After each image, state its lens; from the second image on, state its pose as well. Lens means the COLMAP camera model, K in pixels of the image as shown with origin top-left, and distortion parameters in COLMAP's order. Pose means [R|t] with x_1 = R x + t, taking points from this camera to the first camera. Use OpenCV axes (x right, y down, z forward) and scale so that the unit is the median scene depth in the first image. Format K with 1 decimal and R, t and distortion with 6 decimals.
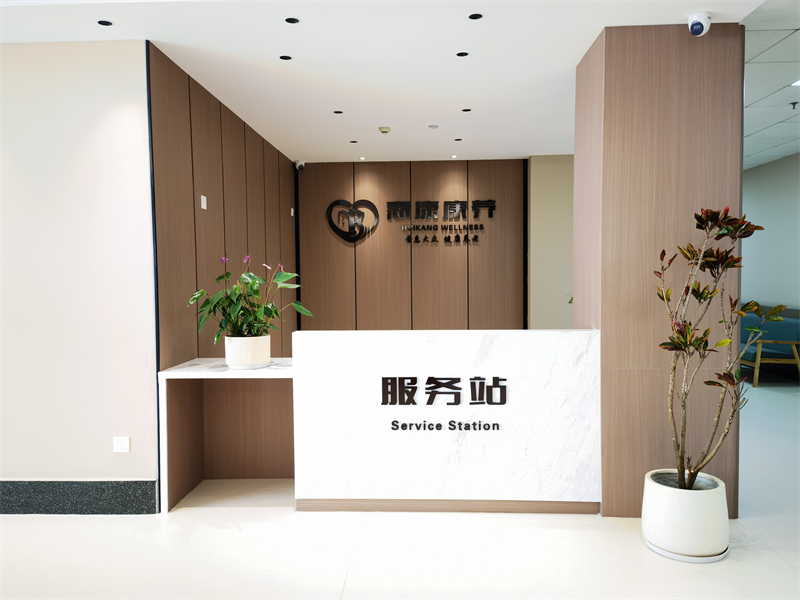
lens RADIAL K [[638.1, 0, 397.4], [0, 638.1, 299.1], [0, 0, 1]] dist [0.103396, -0.078227]
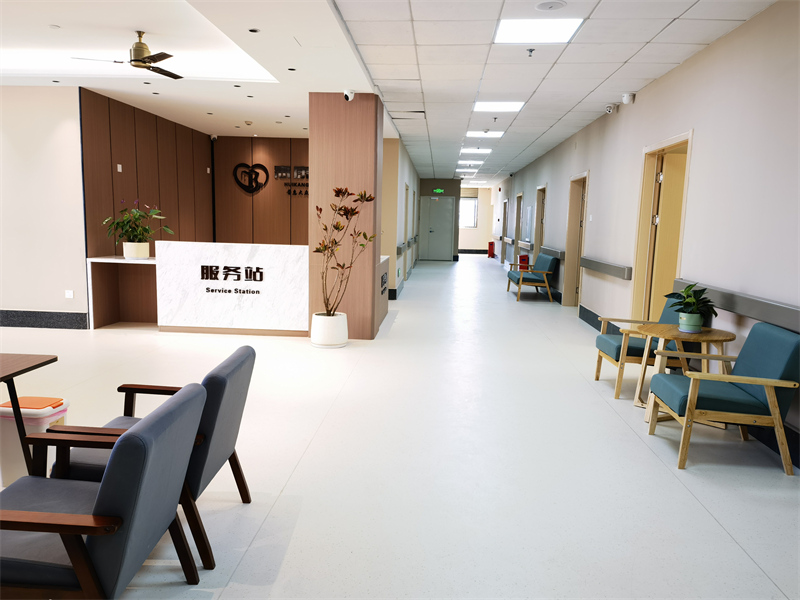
lens RADIAL K [[638.1, 0, 401.3], [0, 638.1, 300.7], [0, 0, 1]] dist [0.103396, -0.078227]
pose [[0.999108, 0.038476, -0.017419, 0.615632], [-0.036895, 0.995826, 0.083478, 0.041442], [0.020559, -0.082761, 0.996357, -0.948258]]
